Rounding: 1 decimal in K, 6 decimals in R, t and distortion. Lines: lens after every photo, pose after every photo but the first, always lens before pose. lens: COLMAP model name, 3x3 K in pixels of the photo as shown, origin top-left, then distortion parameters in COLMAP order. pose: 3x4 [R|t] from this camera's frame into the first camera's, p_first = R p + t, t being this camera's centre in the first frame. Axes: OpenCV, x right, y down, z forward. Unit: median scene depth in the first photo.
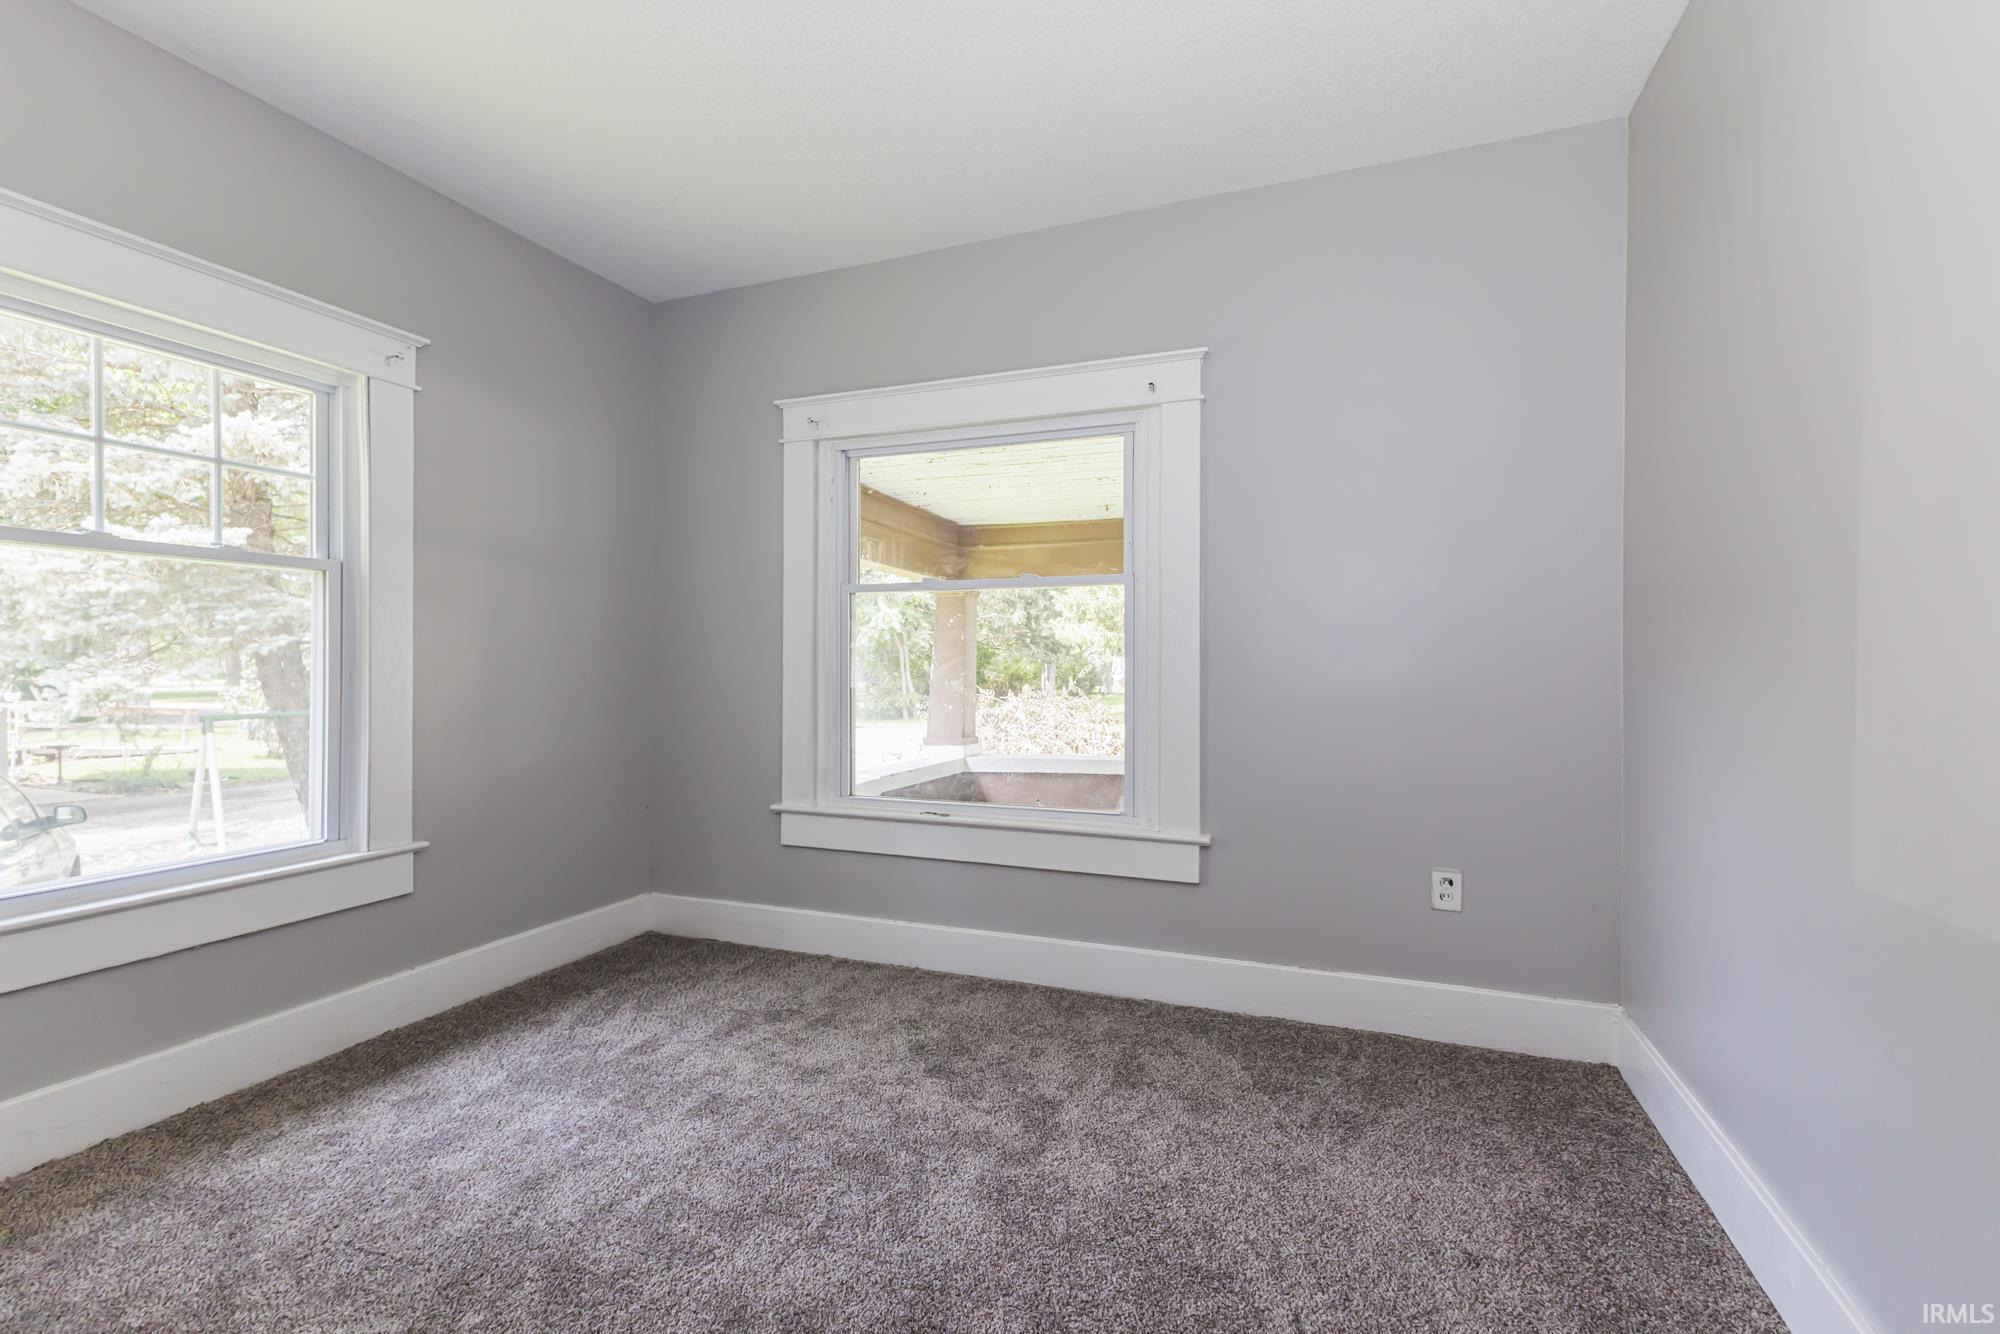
lens RADIAL K [[877.3, 0, 1005.8], [0, 877.3, 660.3], [0, 0, 1]] dist [-0.000929, -0.000104]
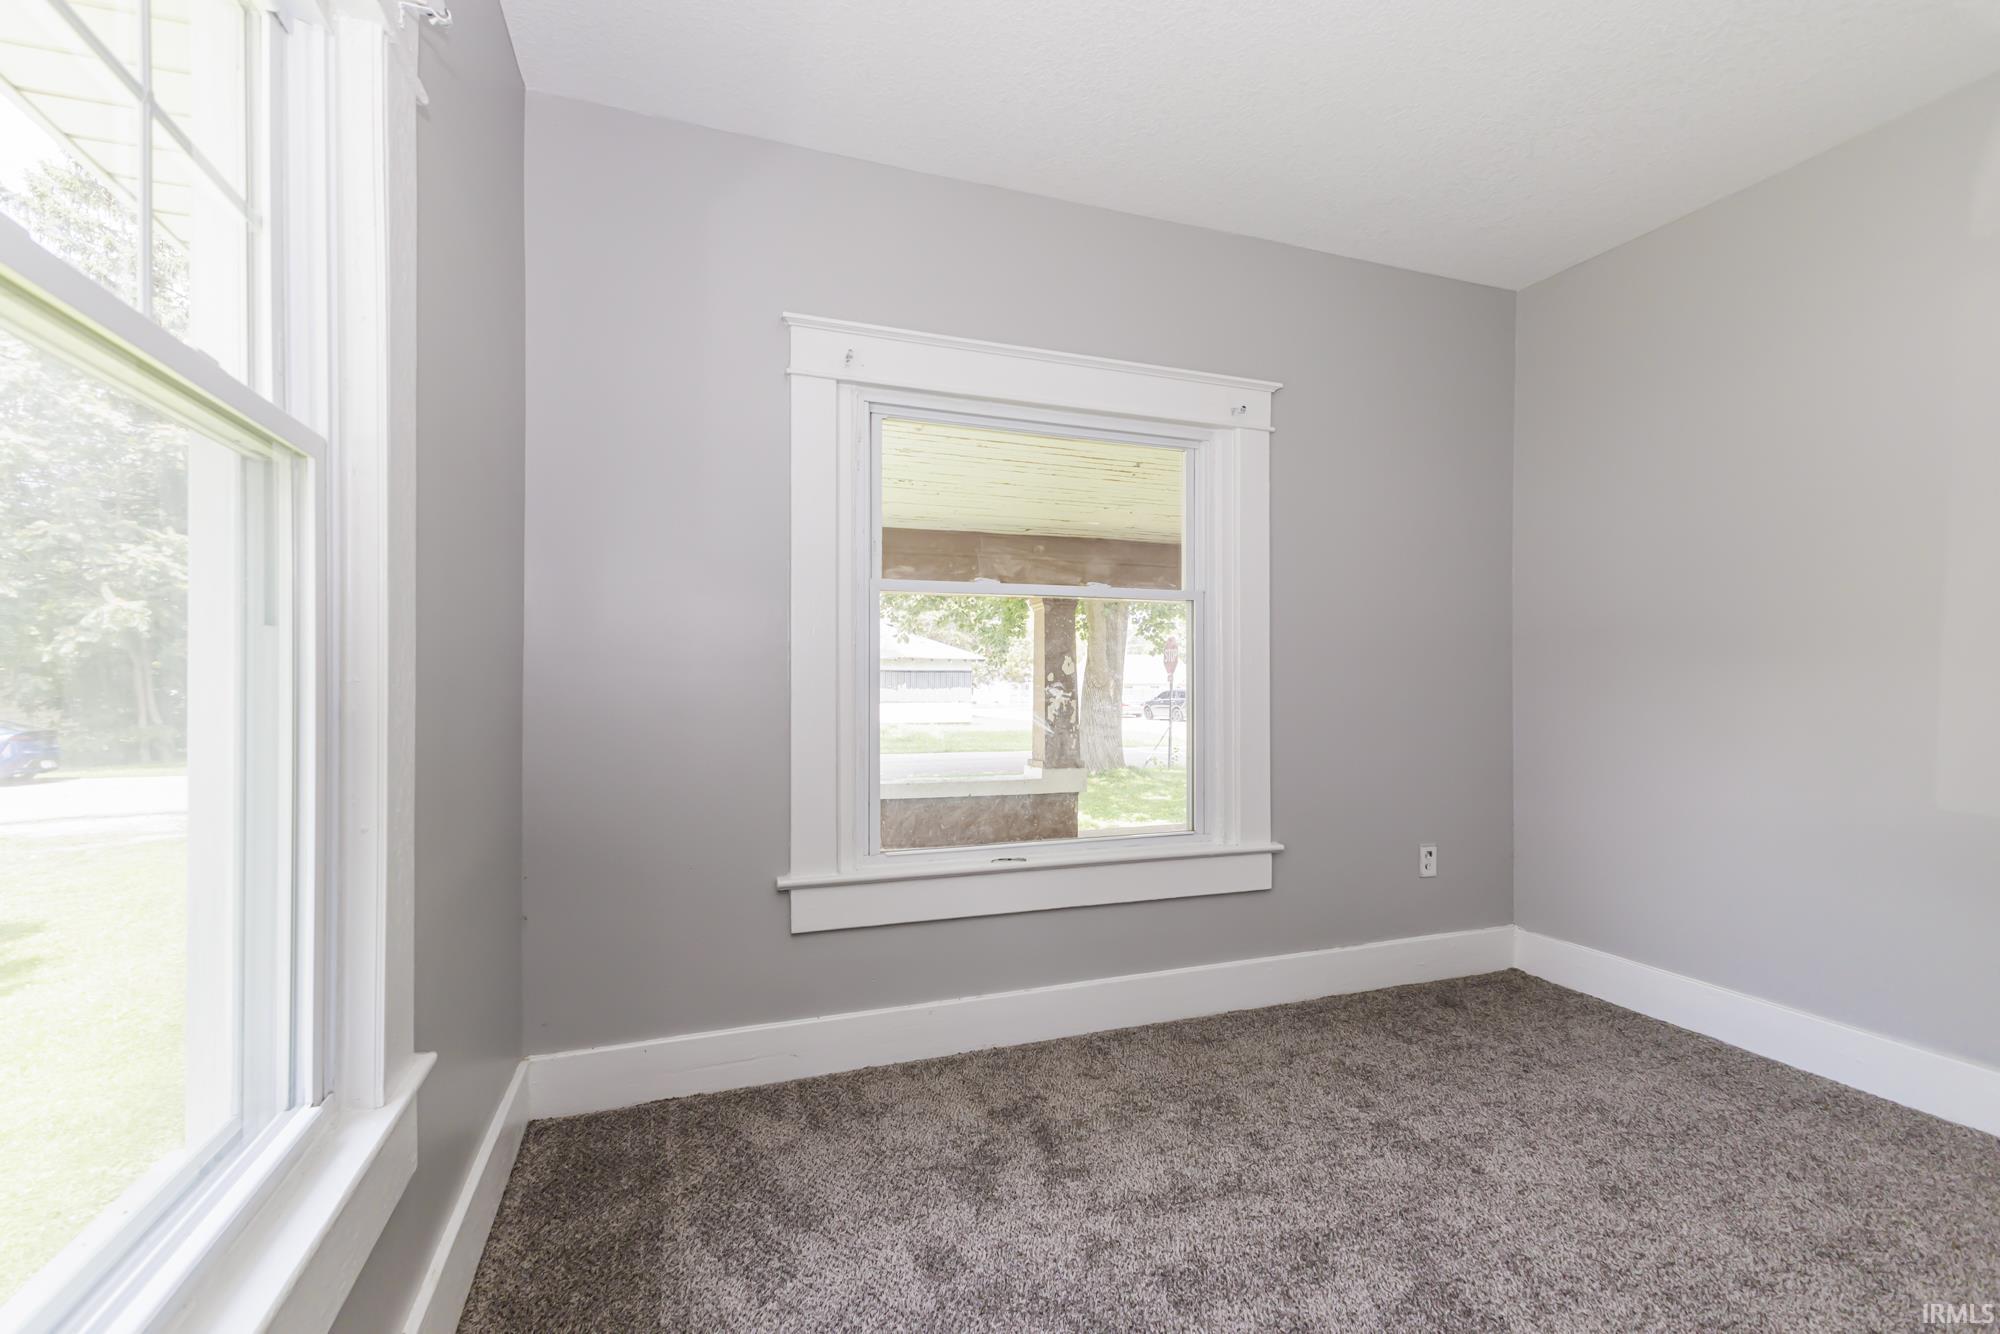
lens RADIAL K [[862.4, 0, 994.3], [0, 862.4, 684.6], [0, 0, 1]] dist [-0.000610, -0.000083]
pose [[0.754299, -0.002309, 0.656527, -0.684416], [-0.002637, 0.999975, 0.006546, 0.001442], [-0.656526, -0.006669, 0.754274, 0.415960]]
